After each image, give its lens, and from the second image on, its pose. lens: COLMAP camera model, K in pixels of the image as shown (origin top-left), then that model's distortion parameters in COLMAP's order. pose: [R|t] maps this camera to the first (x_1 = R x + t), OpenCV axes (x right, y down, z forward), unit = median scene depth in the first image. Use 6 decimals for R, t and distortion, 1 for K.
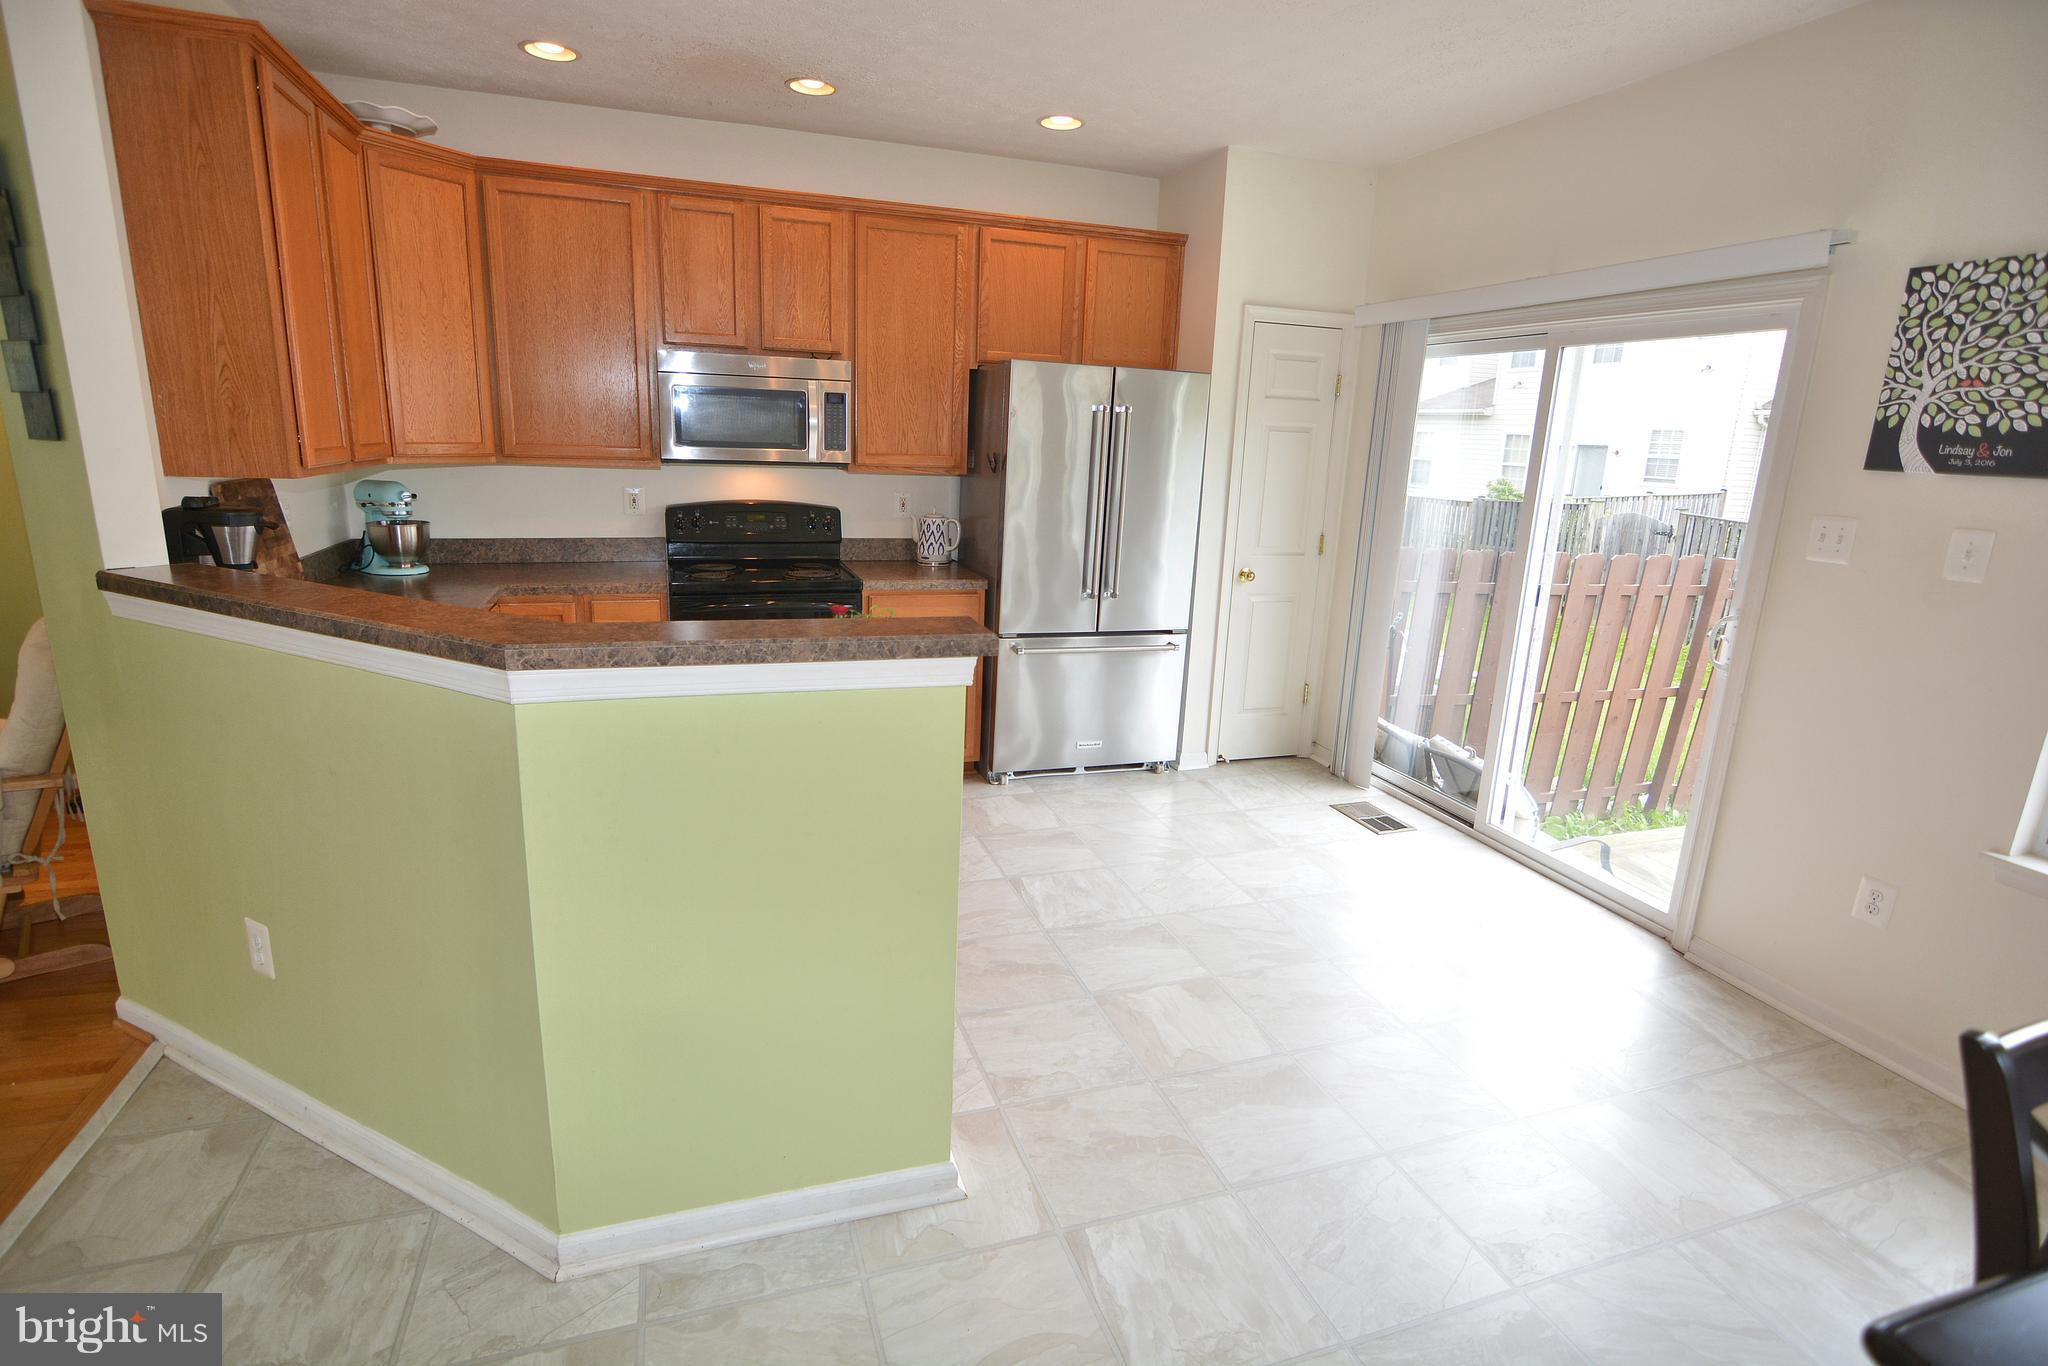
lens RADIAL K [[1014.1, 0, 1085.9], [0, 1014.1, 742.9], [0, 0, 1]] dist [-0.020761, 0.003702]
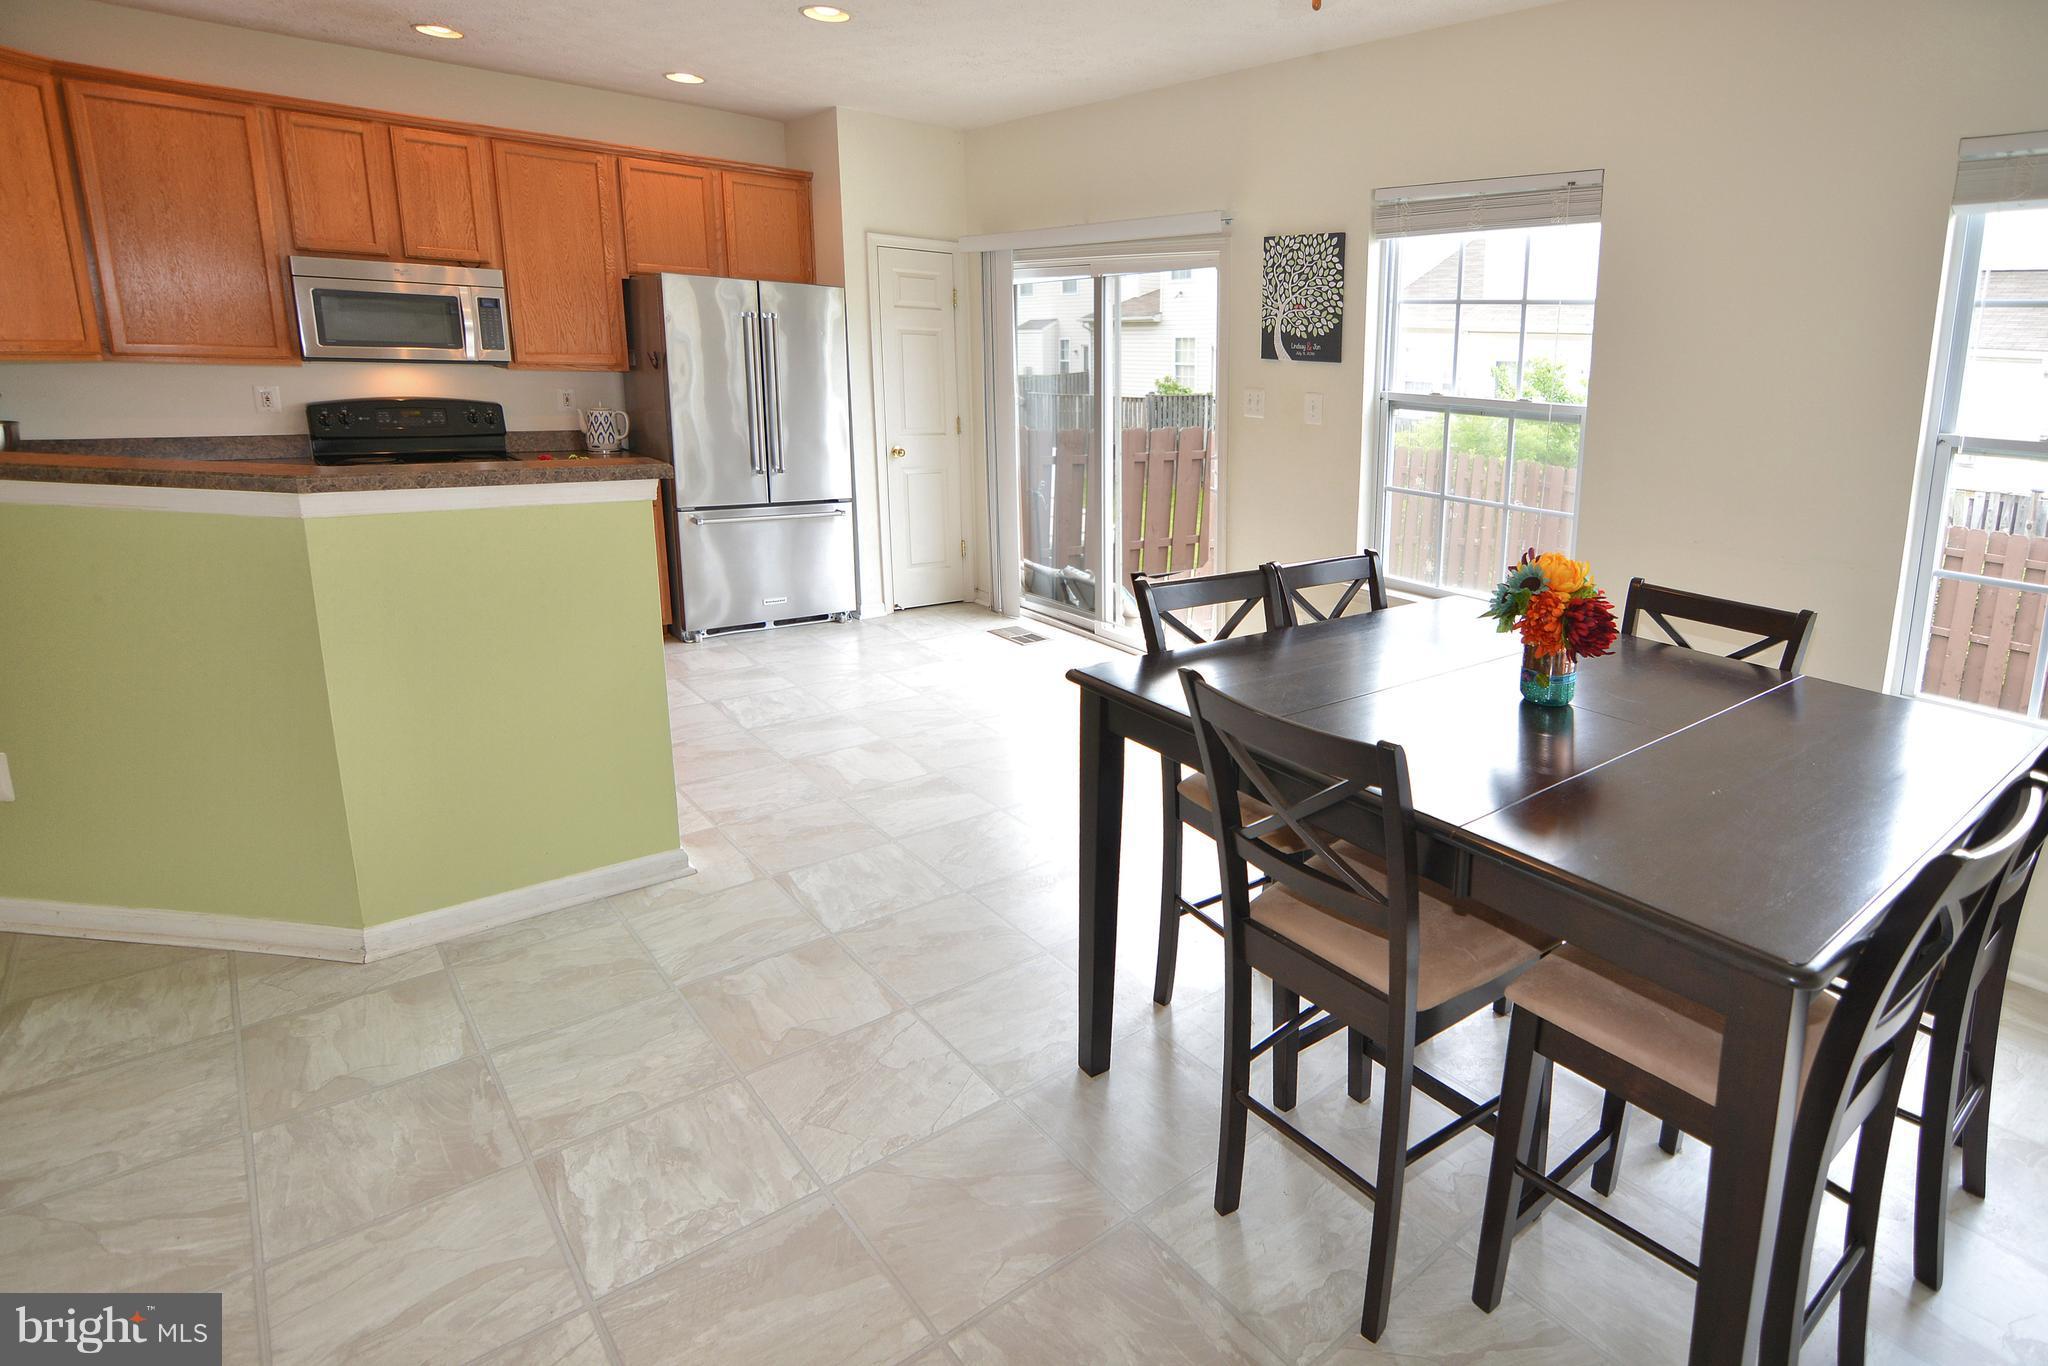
lens RADIAL K [[1014.1, 0, 1228.3], [0, 1014.1, 653.8], [0, 0, 1]] dist [-0.020761, 0.003702]
pose [[0.915382, -0.111310, 0.386892, 0.028677], [0.109202, 0.993639, 0.027504, 0.104108], [-0.387493, 0.017072, 0.921715, -0.333157]]
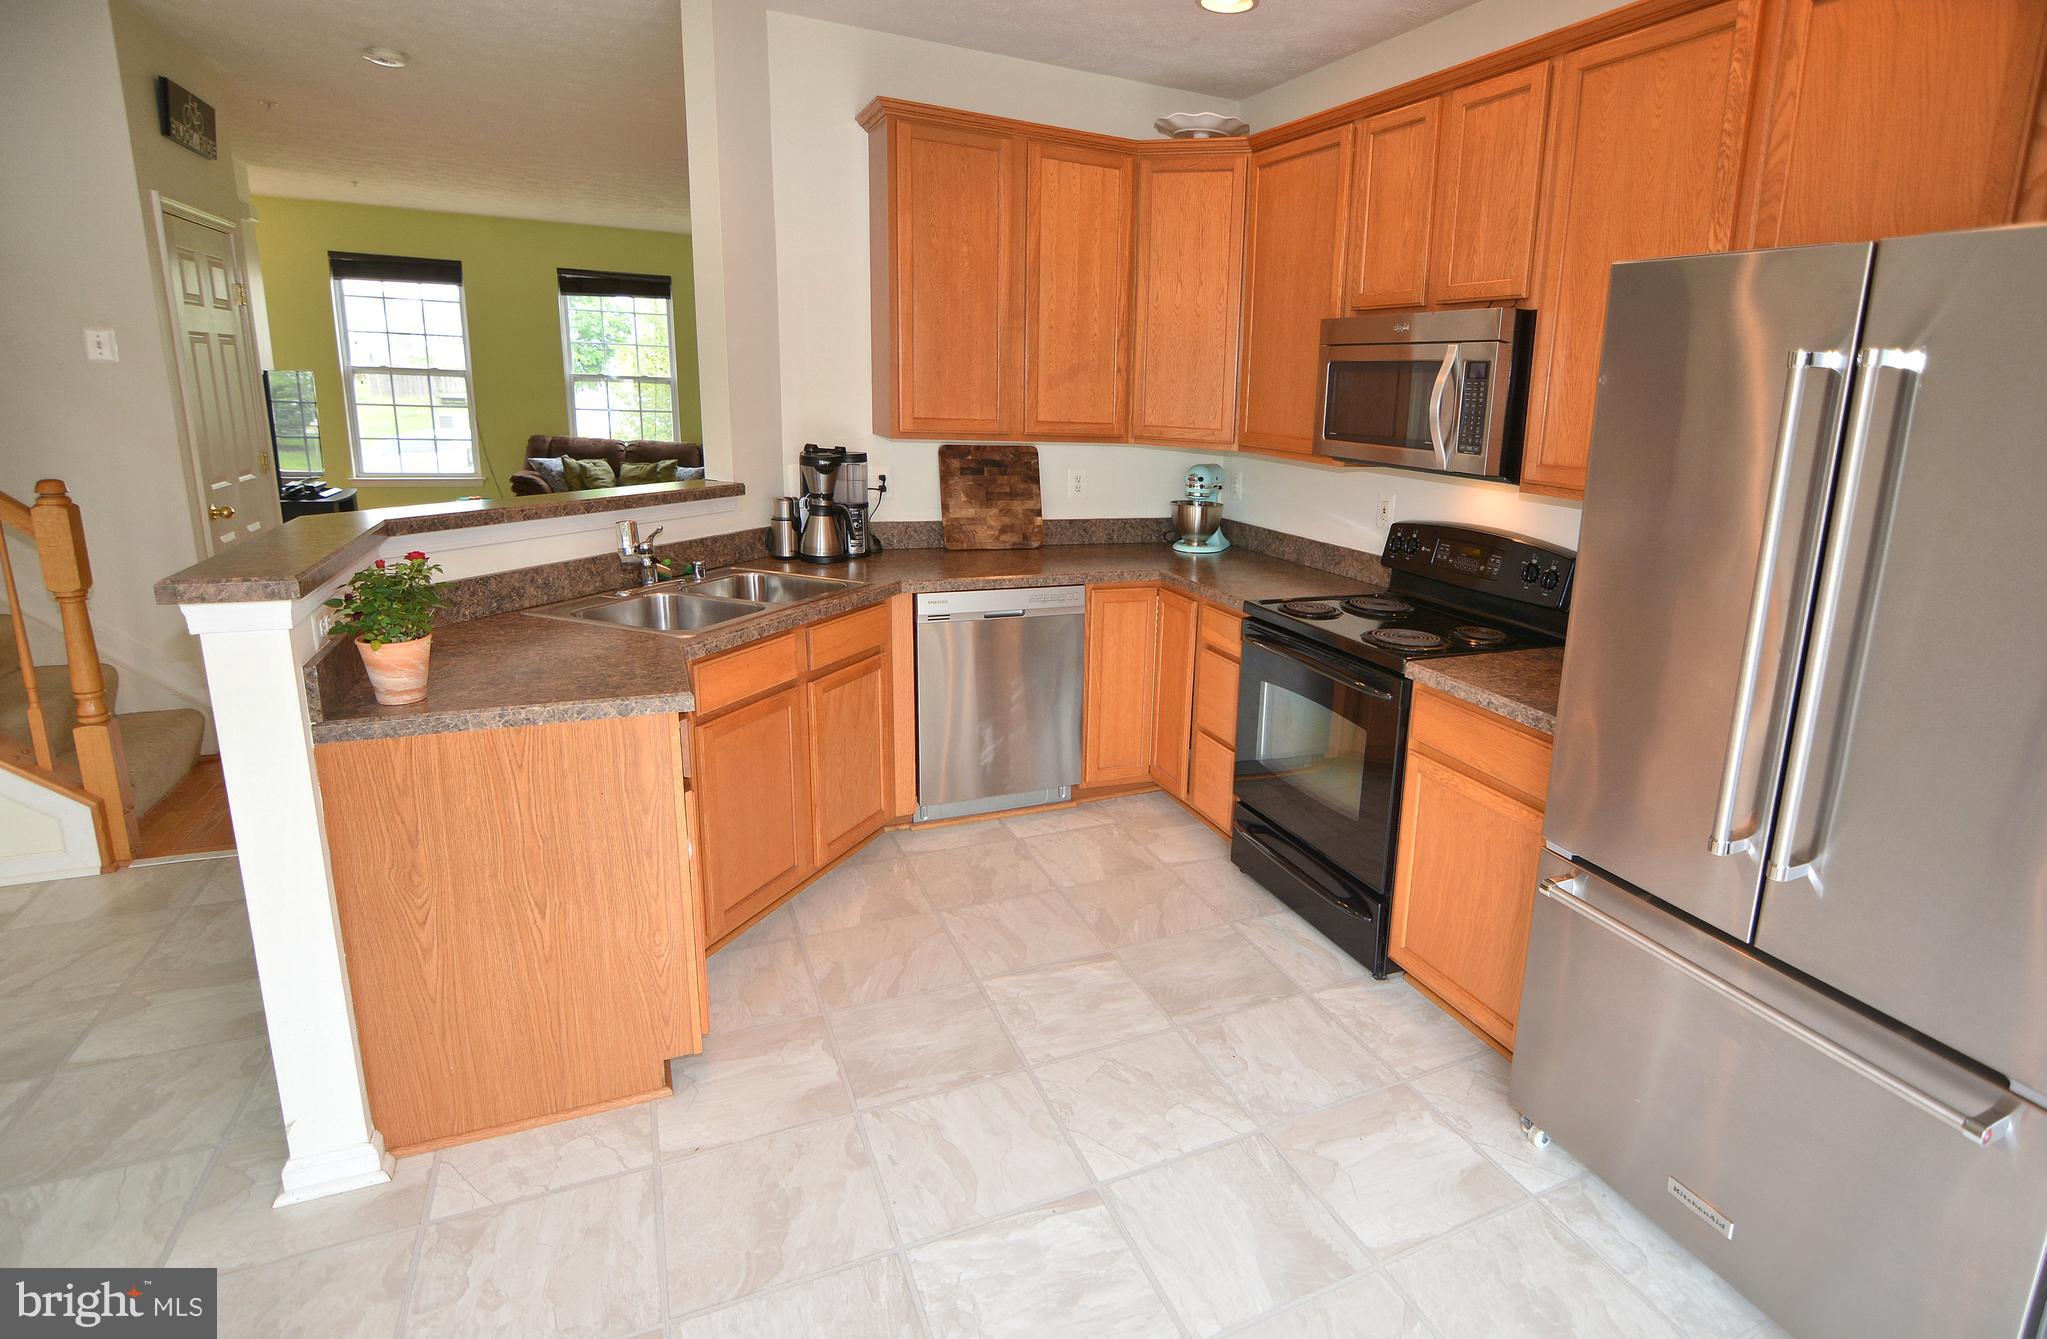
lens RADIAL K [[1023.3, 0, 1102.4], [0, 1023.3, 660.3], [0, 0, 1]] dist [-0.009798, 0.005873]
pose [[0.056287, 0.226302, -0.972430, 0.389691], [-0.327525, 0.924261, 0.196134, -0.236379], [0.943165, 0.307455, 0.126143, 0.793877]]
